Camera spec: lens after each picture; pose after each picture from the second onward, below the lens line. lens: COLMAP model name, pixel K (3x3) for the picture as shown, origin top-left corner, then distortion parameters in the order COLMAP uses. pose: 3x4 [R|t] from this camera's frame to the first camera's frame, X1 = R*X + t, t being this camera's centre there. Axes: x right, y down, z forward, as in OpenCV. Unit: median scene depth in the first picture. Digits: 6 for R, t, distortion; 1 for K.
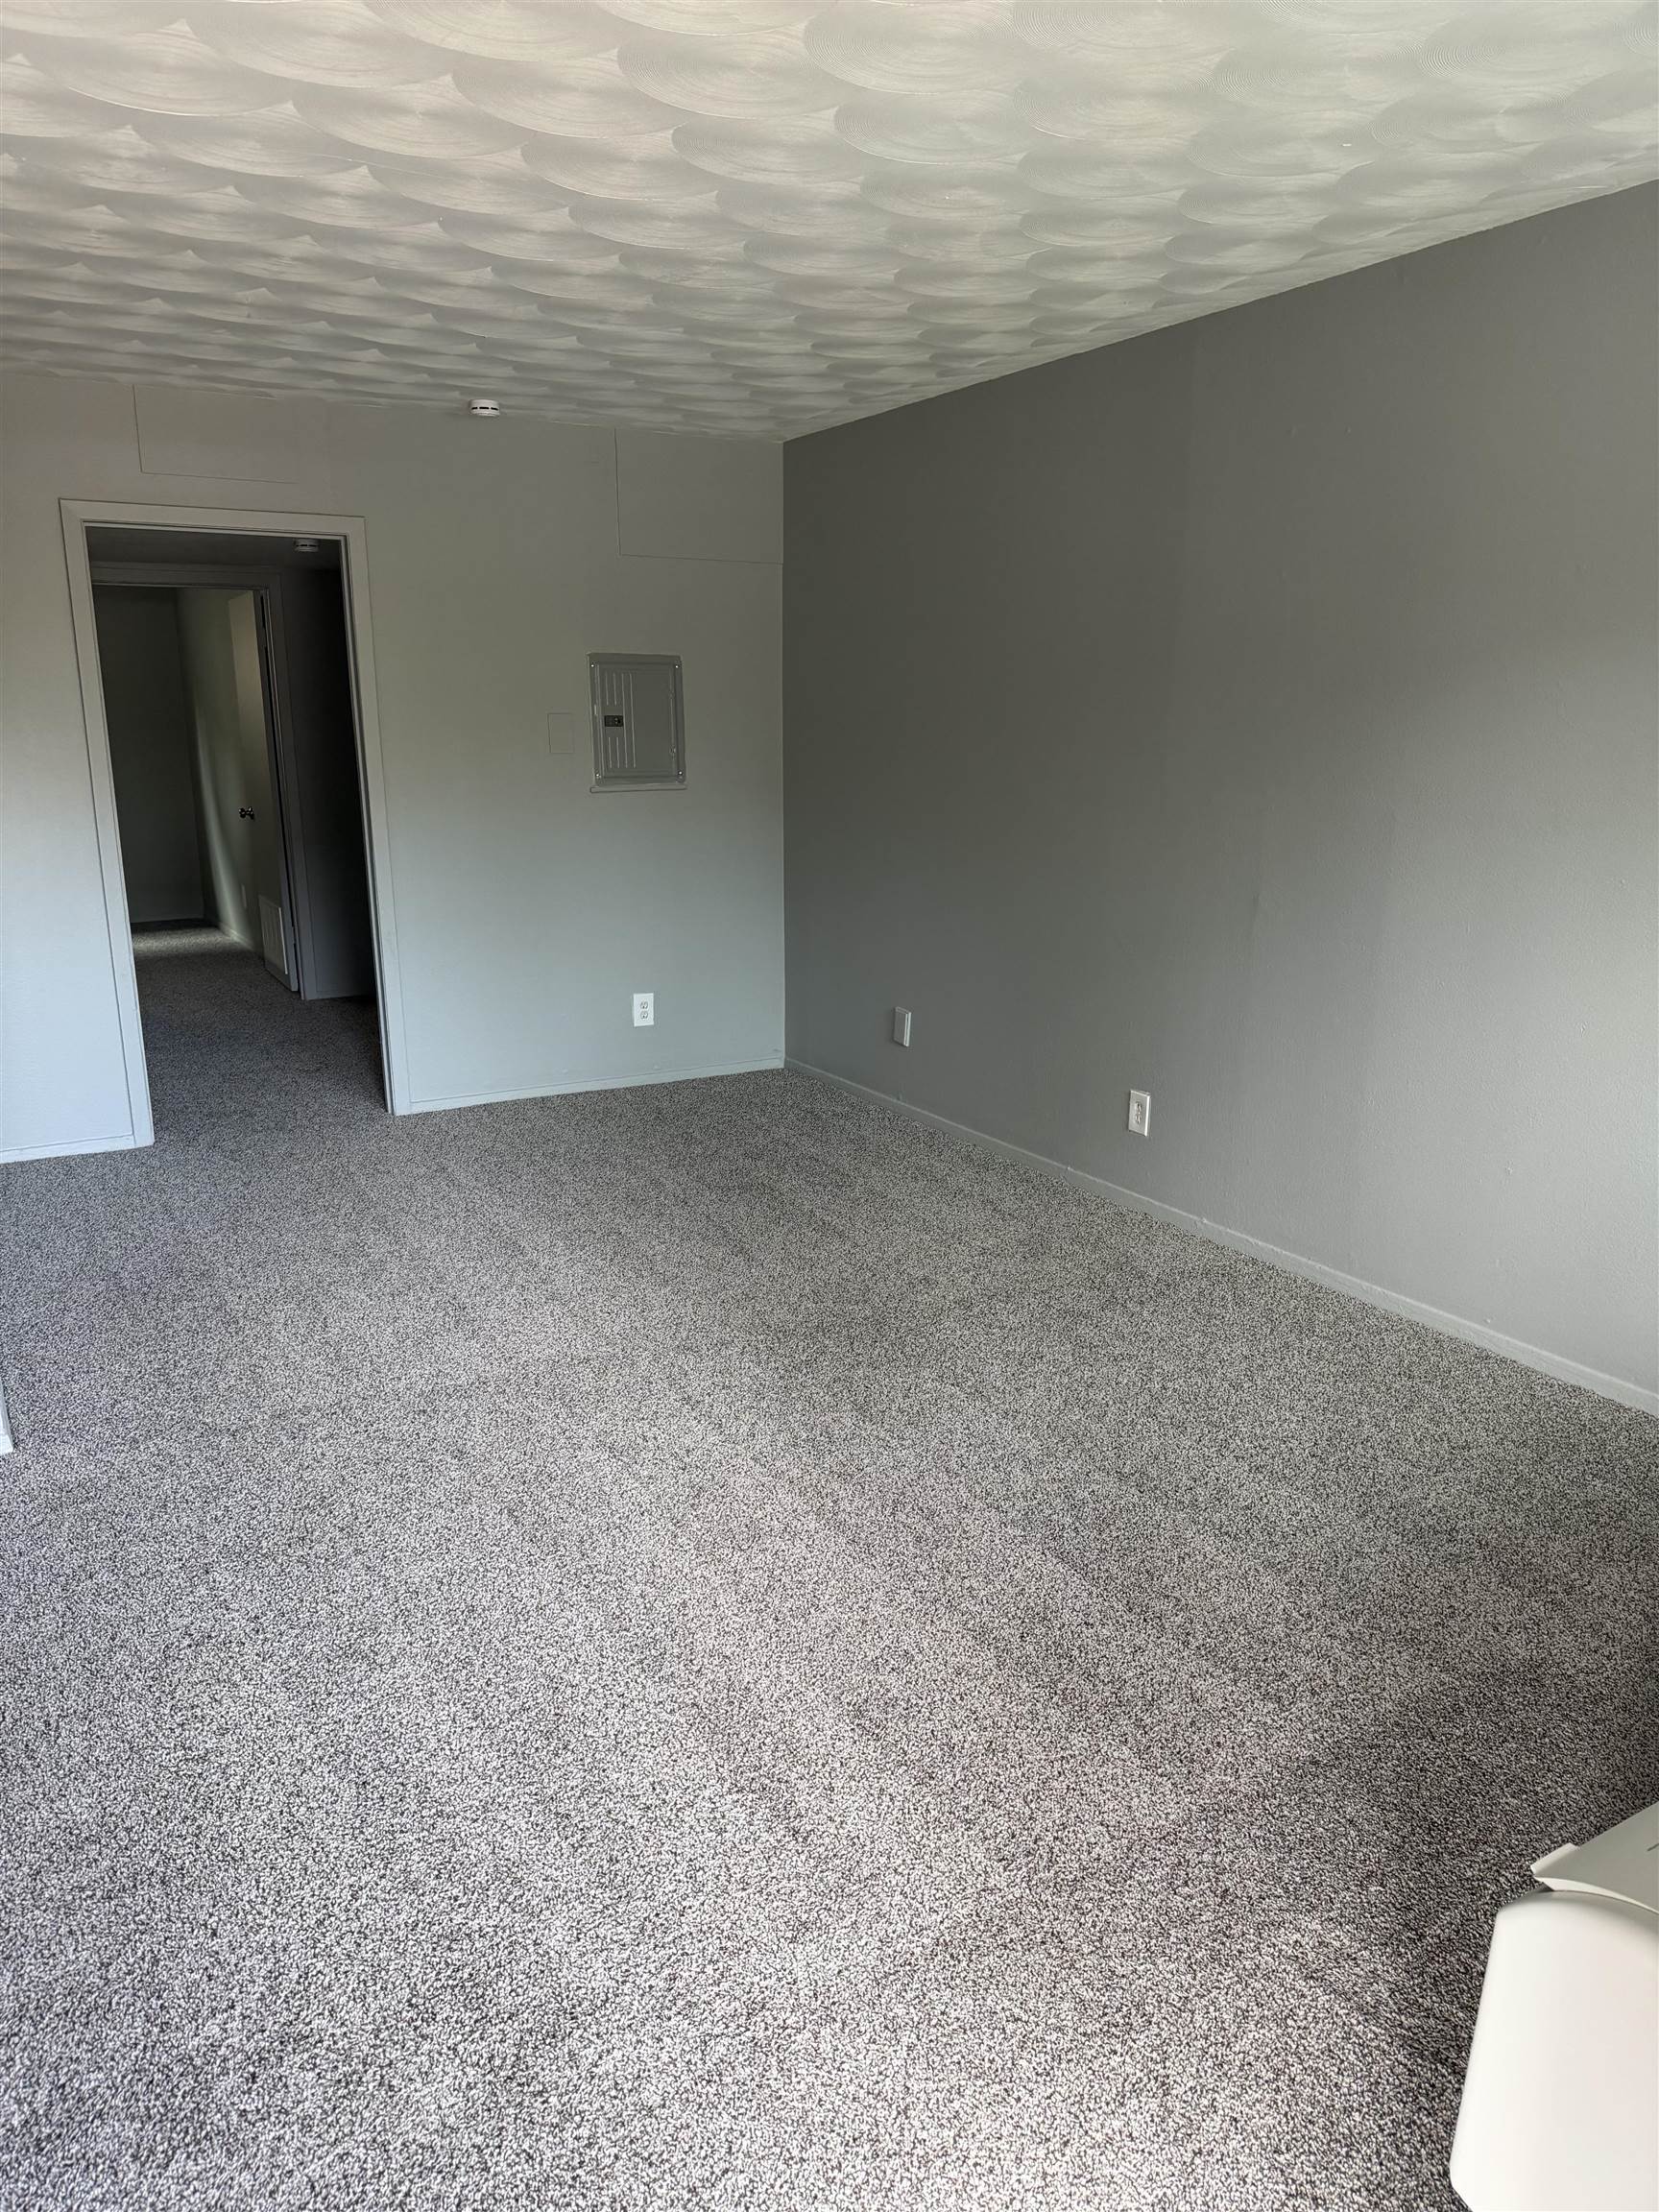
lens RADIAL K [[1545.5, 0, 830.0], [0, 1545.5, 1109.9], [0, 0, 1]] dist [0.048706, -0.074073]
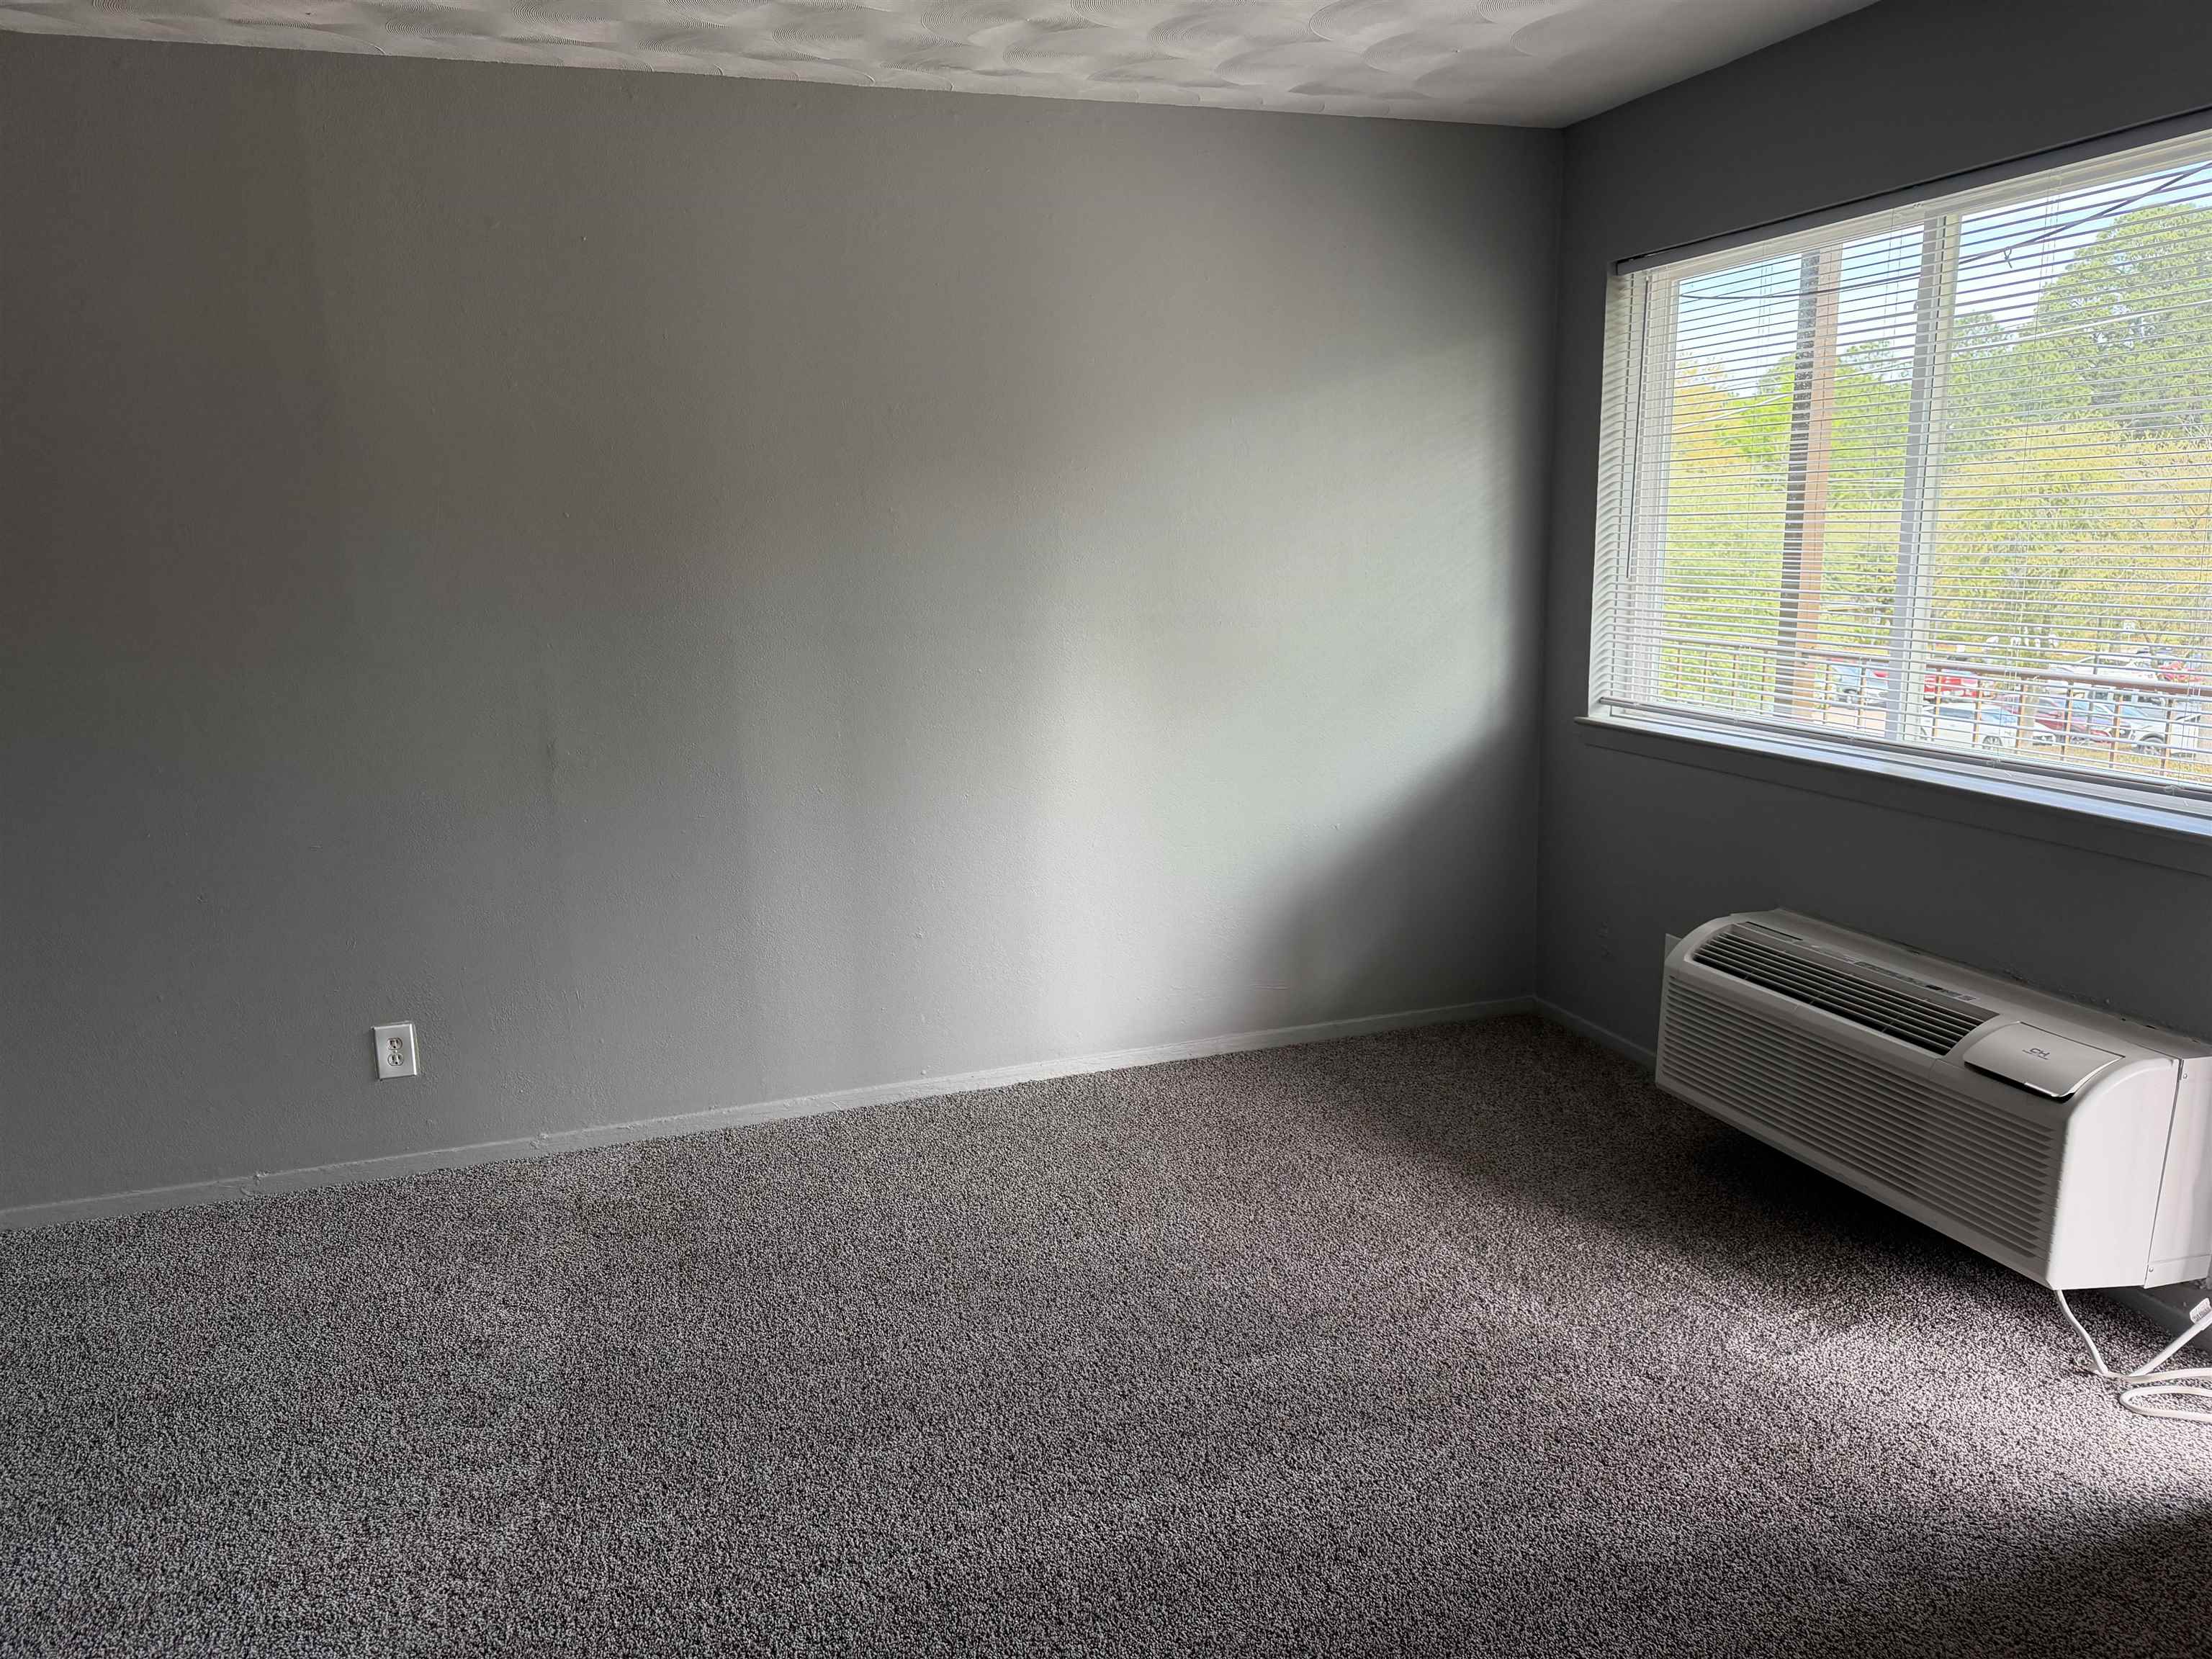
lens RADIAL K [[1545.5, 0, 1106.1], [0, 1545.5, 830.7], [0, 0, 1]] dist [0.048706, -0.074073]
pose [[0.198334, -0.202267, 0.959037, -0.452226], [0.264881, 0.953127, 0.146242, -0.122850], [-0.943664, 0.225026, 0.242614, 0.456331]]
